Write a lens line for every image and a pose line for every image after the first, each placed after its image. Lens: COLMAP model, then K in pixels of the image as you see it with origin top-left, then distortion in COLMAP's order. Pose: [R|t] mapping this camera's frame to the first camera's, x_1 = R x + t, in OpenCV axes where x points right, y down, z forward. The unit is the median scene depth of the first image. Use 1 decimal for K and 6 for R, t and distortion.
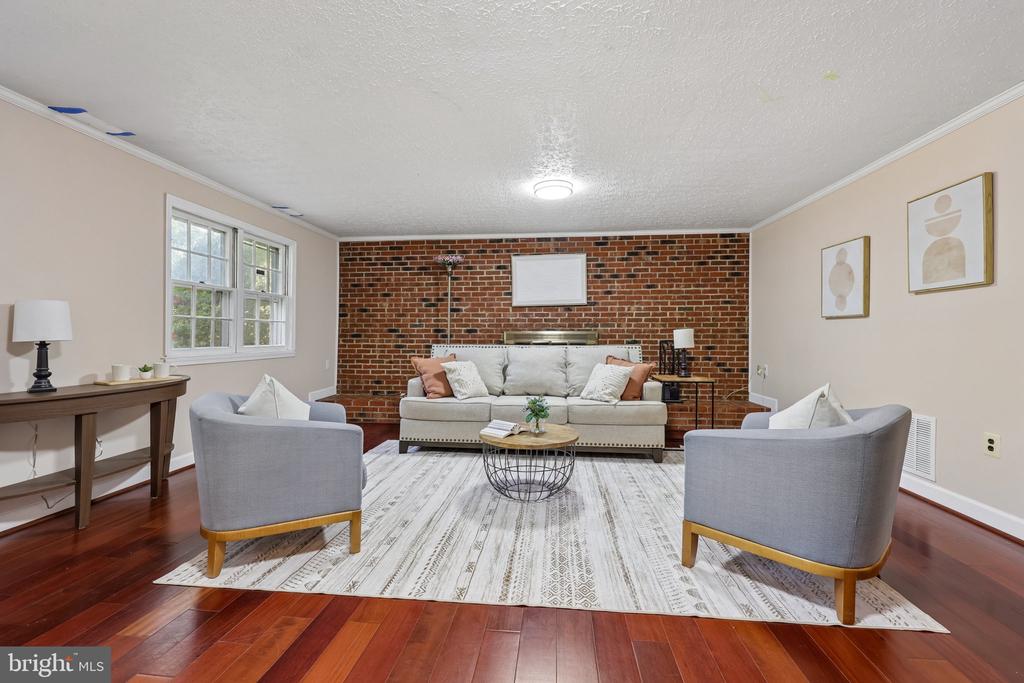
lens RADIAL K [[421.1, 0, 522.0], [0, 421.1, 336.1], [0, 0, 1]] dist [0.001520, -0.000415]
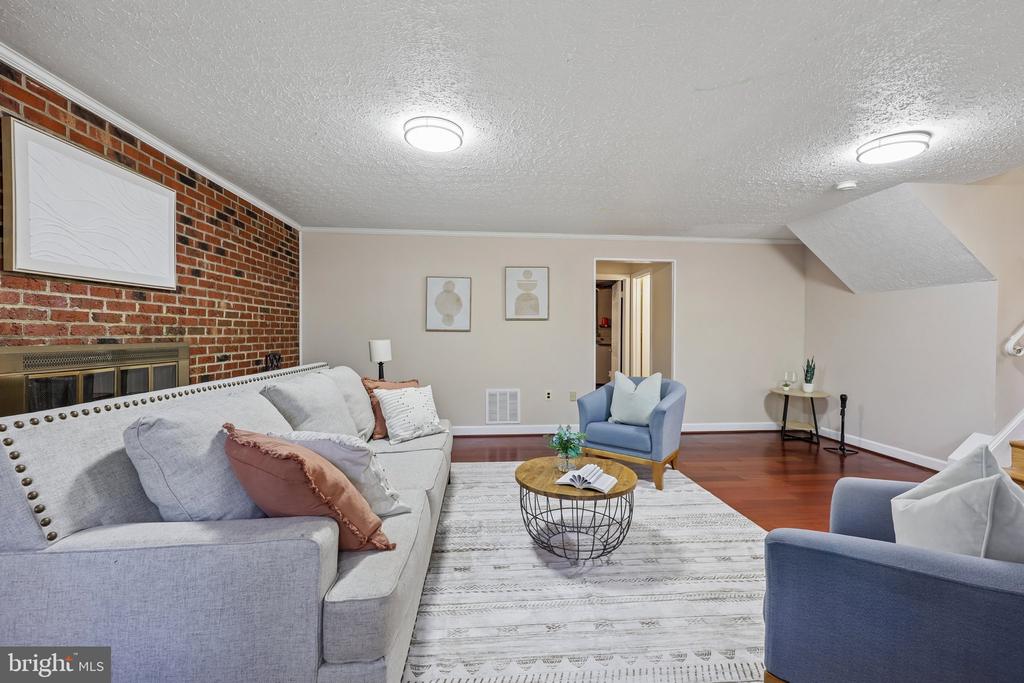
lens RADIAL K [[421.1, 0, 506.5], [0, 421.1, 337.1], [0, 0, 1]] dist [0.001520, -0.000415]
pose [[-0.155502, -0.005417, 0.987821, -0.419266], [-0.001555, 0.999985, 0.005239, -0.021305], [-0.987834, -0.000721, -0.155508, 0.682565]]
